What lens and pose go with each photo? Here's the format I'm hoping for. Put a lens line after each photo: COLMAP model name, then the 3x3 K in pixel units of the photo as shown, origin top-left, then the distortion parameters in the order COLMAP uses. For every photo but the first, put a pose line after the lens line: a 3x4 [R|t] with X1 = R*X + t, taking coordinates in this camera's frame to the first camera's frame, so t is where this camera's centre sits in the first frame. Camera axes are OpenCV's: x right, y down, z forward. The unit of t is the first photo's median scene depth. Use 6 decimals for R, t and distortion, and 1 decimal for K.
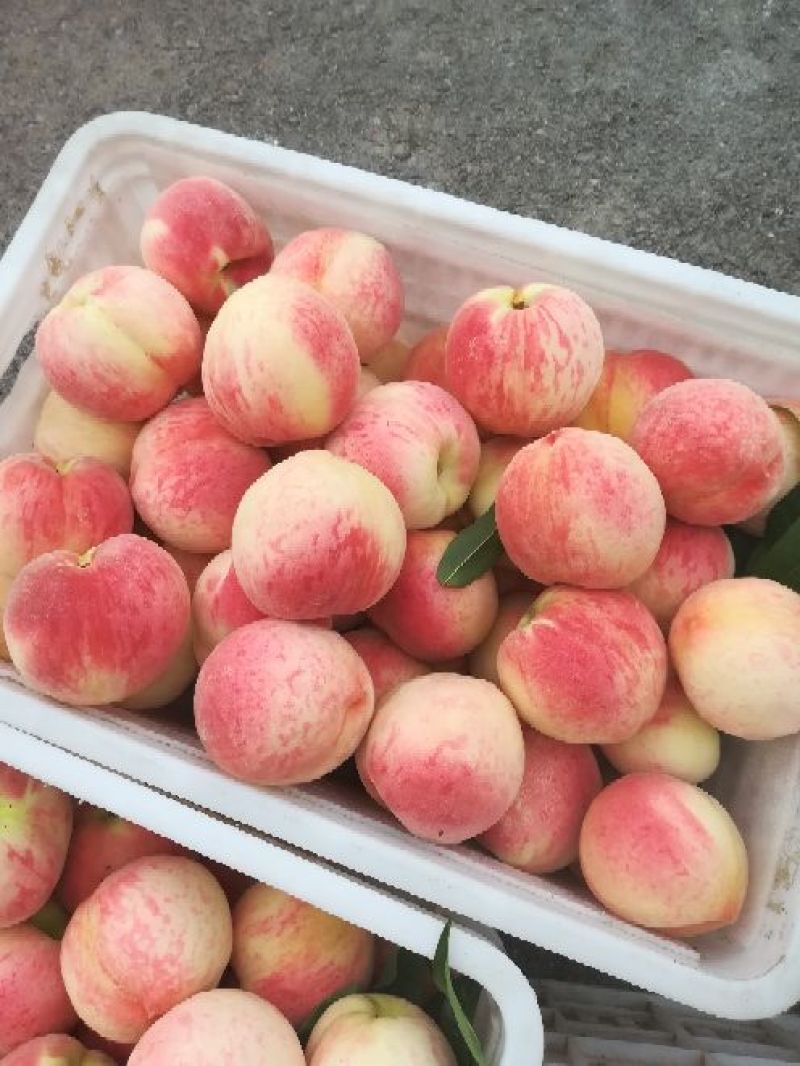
lens RADIAL K [[861.3, 0, 400.0], [0, 861.3, 533.0], [0, 0, 1]] dist [0.002975, -0.001119]
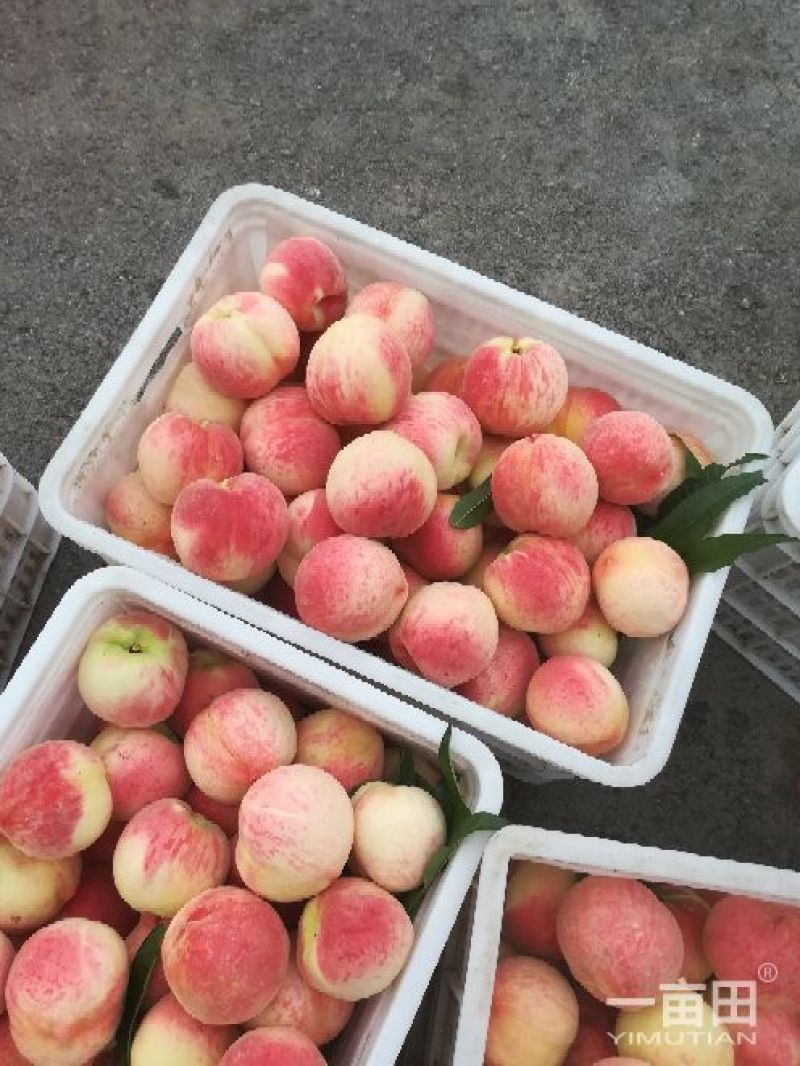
lens RADIAL K [[834.0, 0, 400.0], [0, 834.0, 533.0], [0, 0, 1]] dist [0.029594, -0.001588]
pose [[0.990607, 0.092726, 0.100495, -0.187609], [-0.092351, 0.995691, -0.008396, 0.090665], [-0.100841, -0.000963, 0.994902, -0.462428]]
